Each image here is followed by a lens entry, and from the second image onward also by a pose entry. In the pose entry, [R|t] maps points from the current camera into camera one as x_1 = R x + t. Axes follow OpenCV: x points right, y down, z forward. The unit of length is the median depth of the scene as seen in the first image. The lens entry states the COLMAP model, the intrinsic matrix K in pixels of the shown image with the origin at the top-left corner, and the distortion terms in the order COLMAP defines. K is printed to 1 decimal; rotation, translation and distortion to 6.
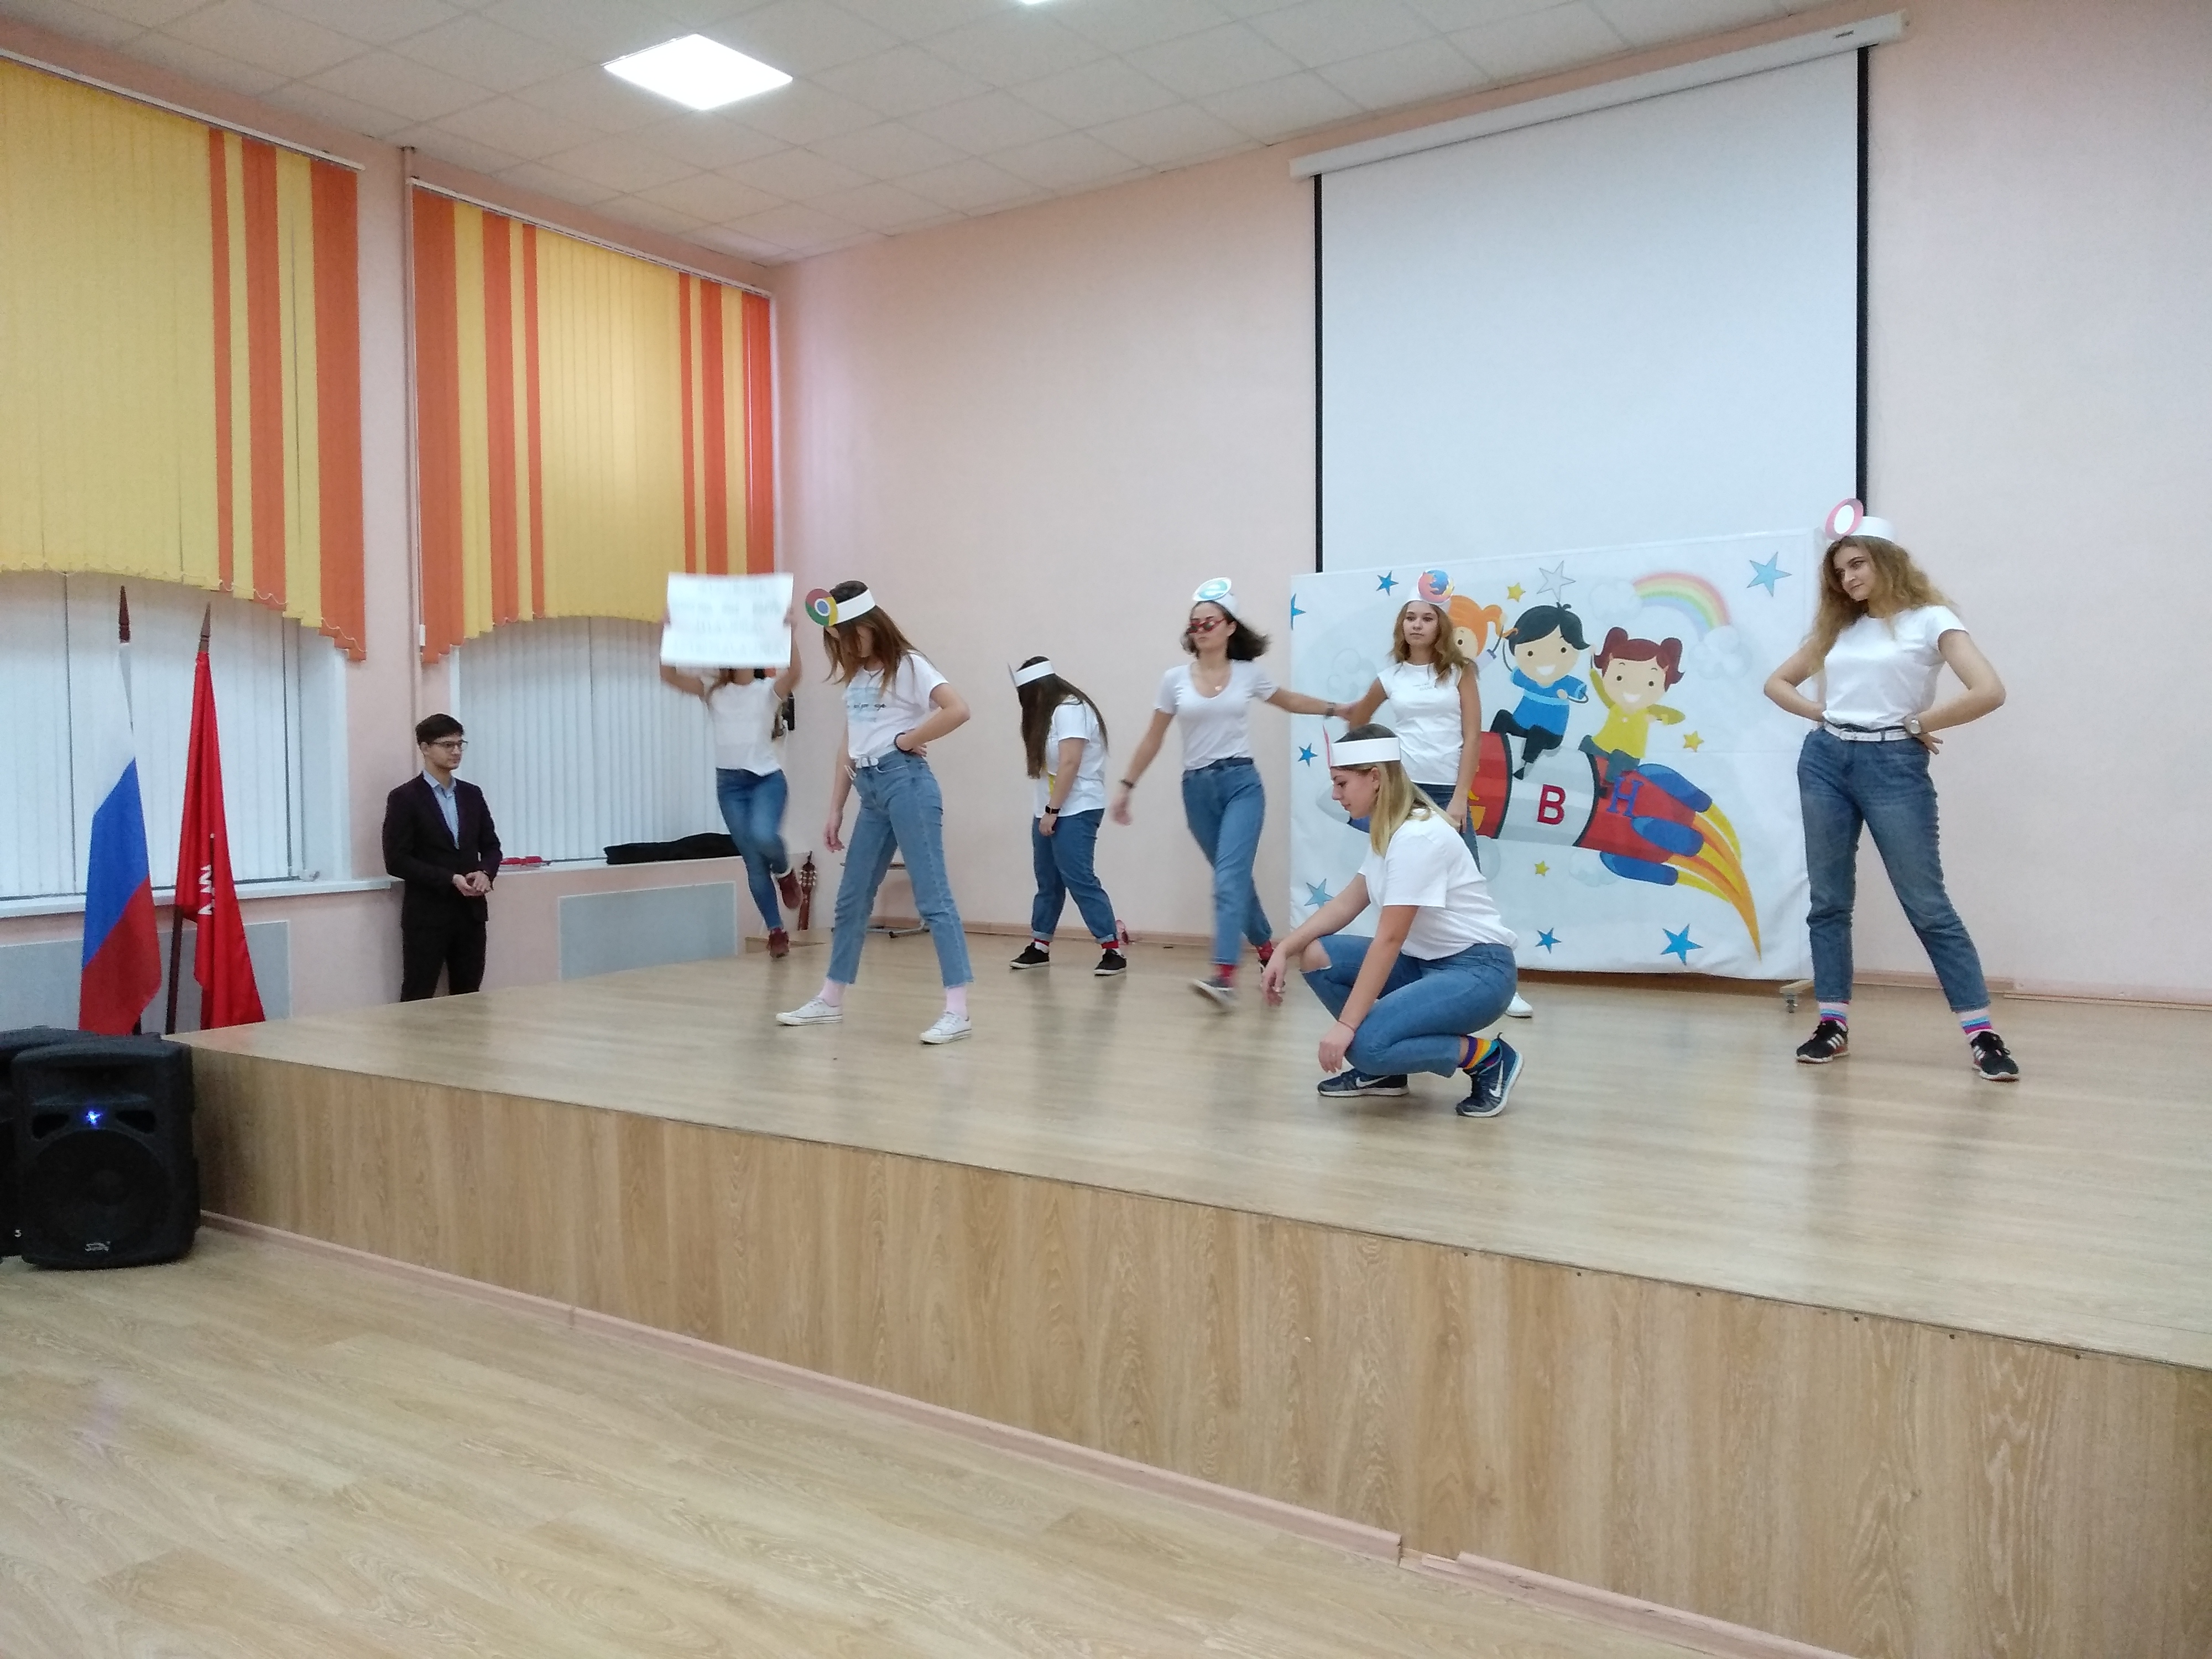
lens RADIAL K [[1698.7, 0, 1106.0], [0, 1698.7, 829.5], [0, 0, 1]] dist [-0.003722, 0.002556]
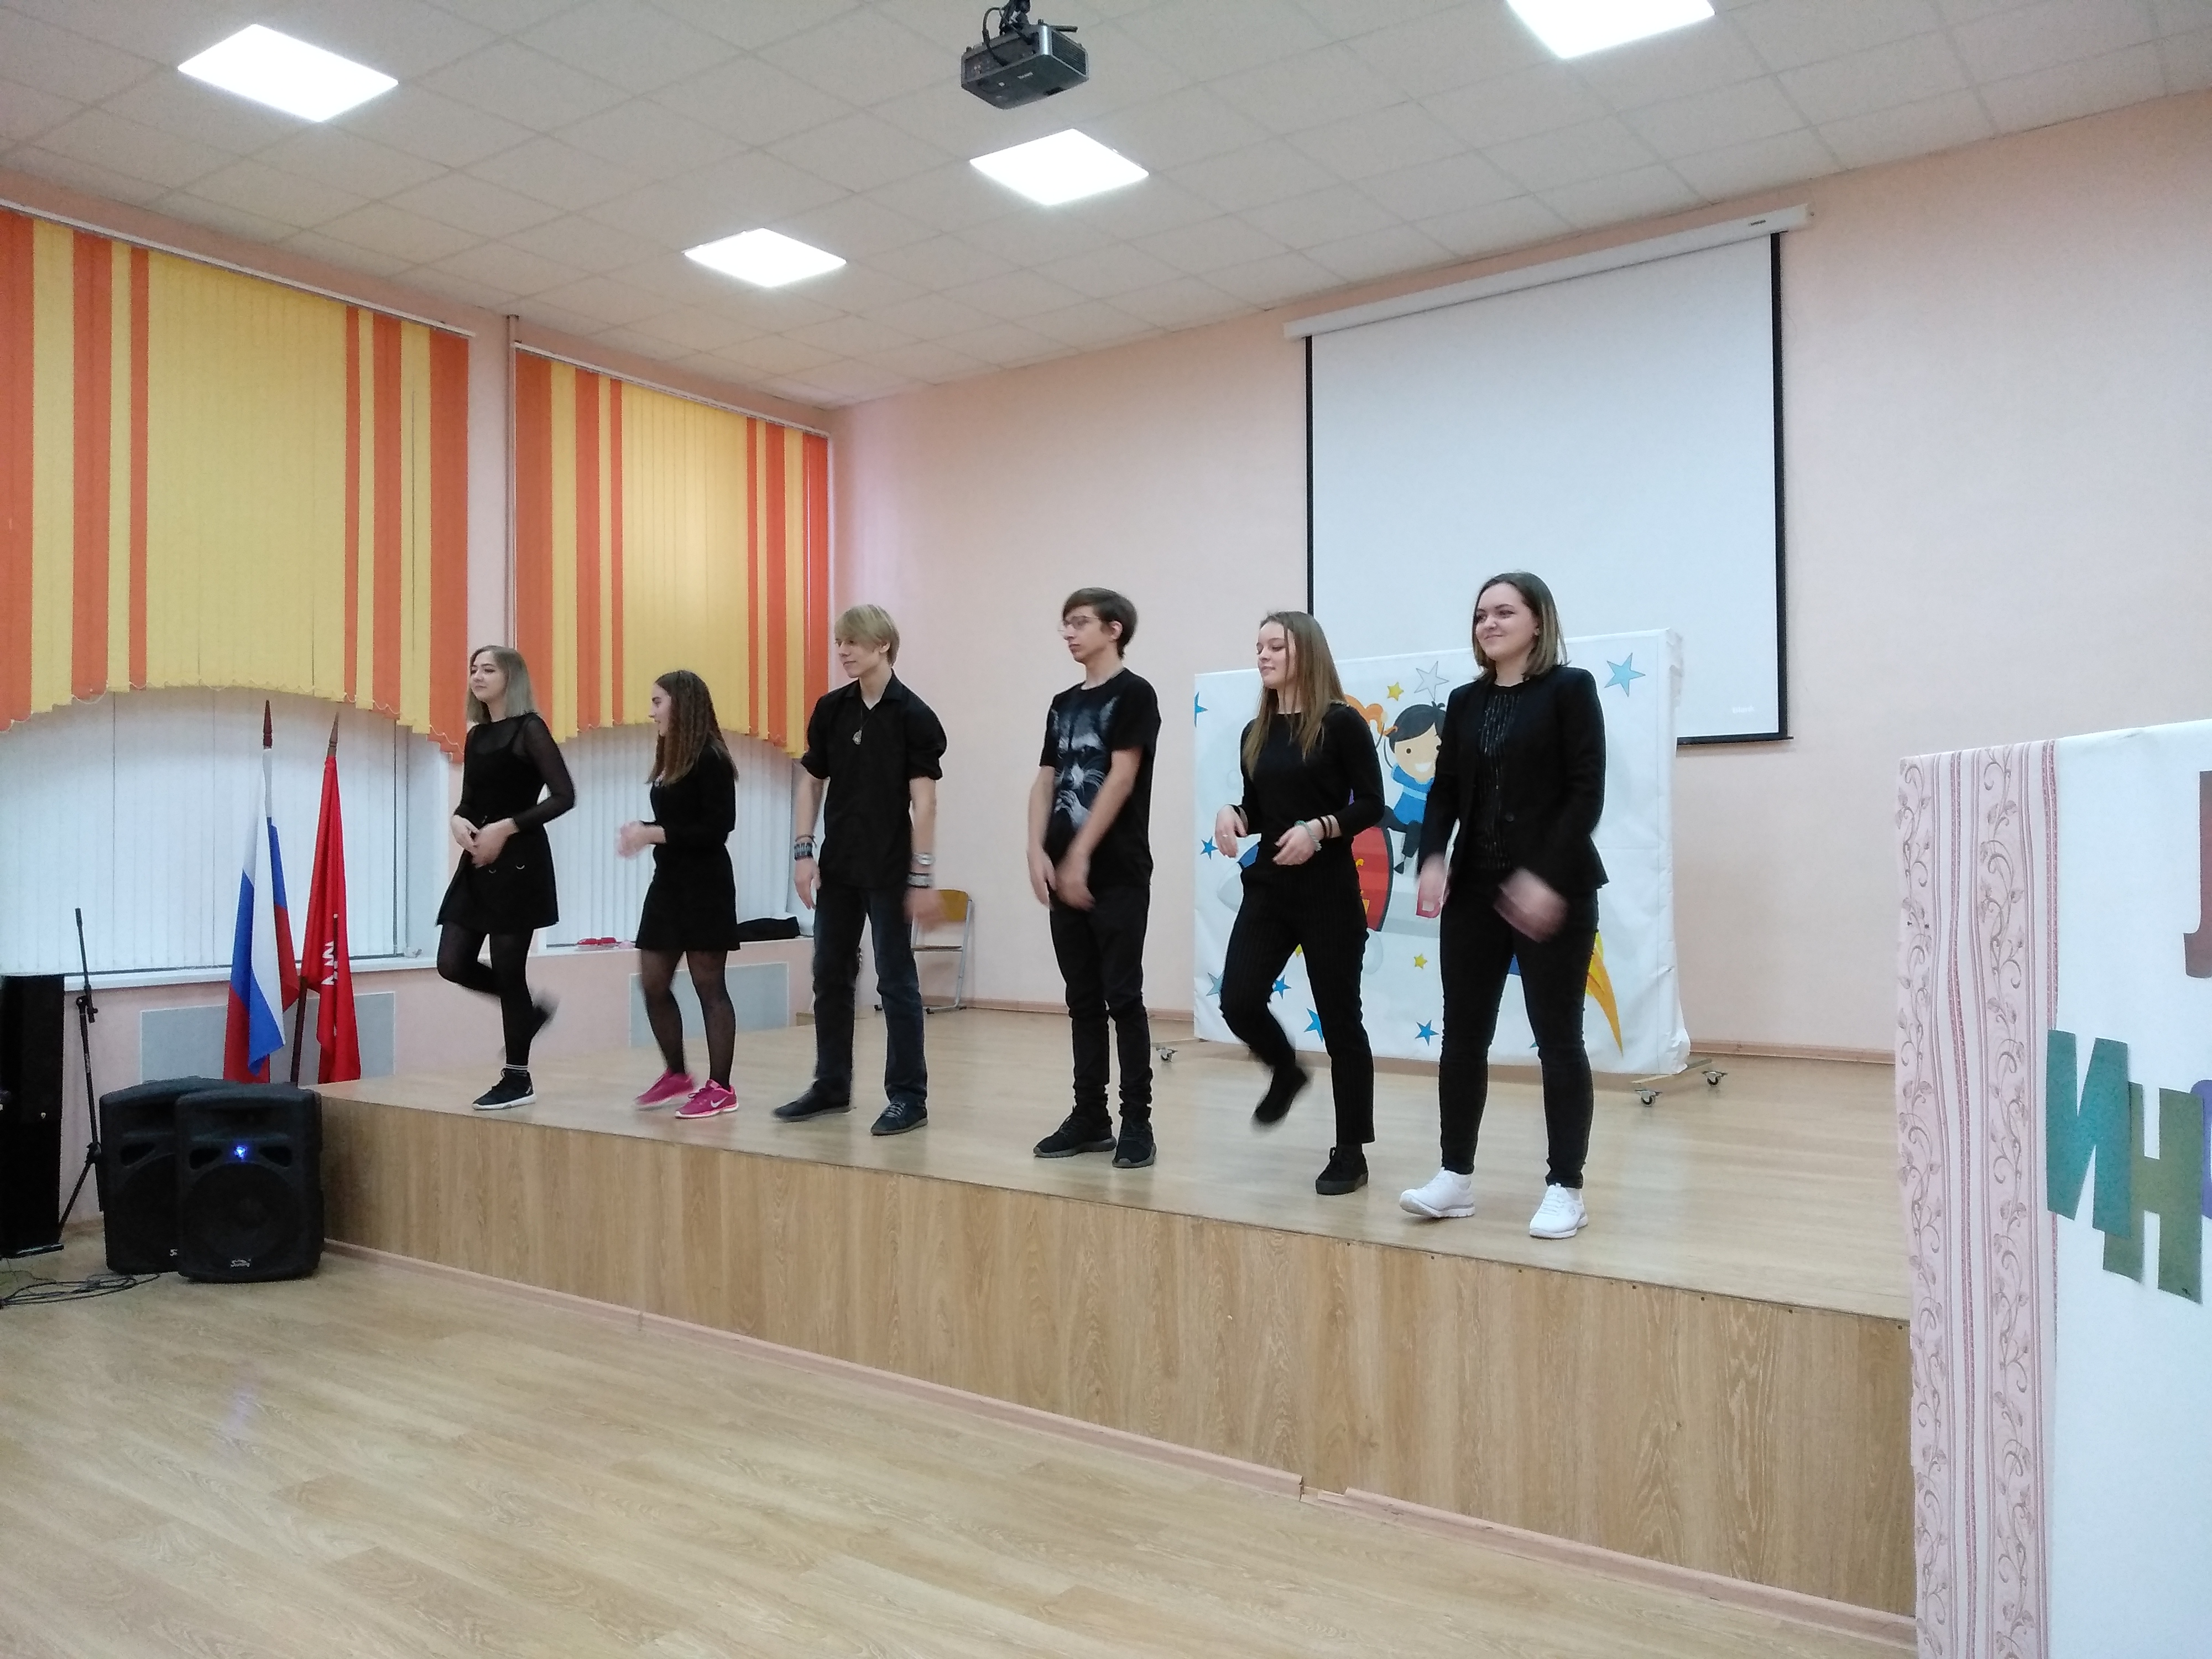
lens RADIAL K [[1687.1, 0, 1106.0], [0, 1687.1, 829.5], [0, 0, 1]] dist [0.000818, -0.004730]
pose [[0.999445, 0.003175, -0.033171, 0.061955], [-0.005001, 0.998467, -0.055132, 0.010435], [0.032945, 0.055267, 0.997928, -0.235728]]
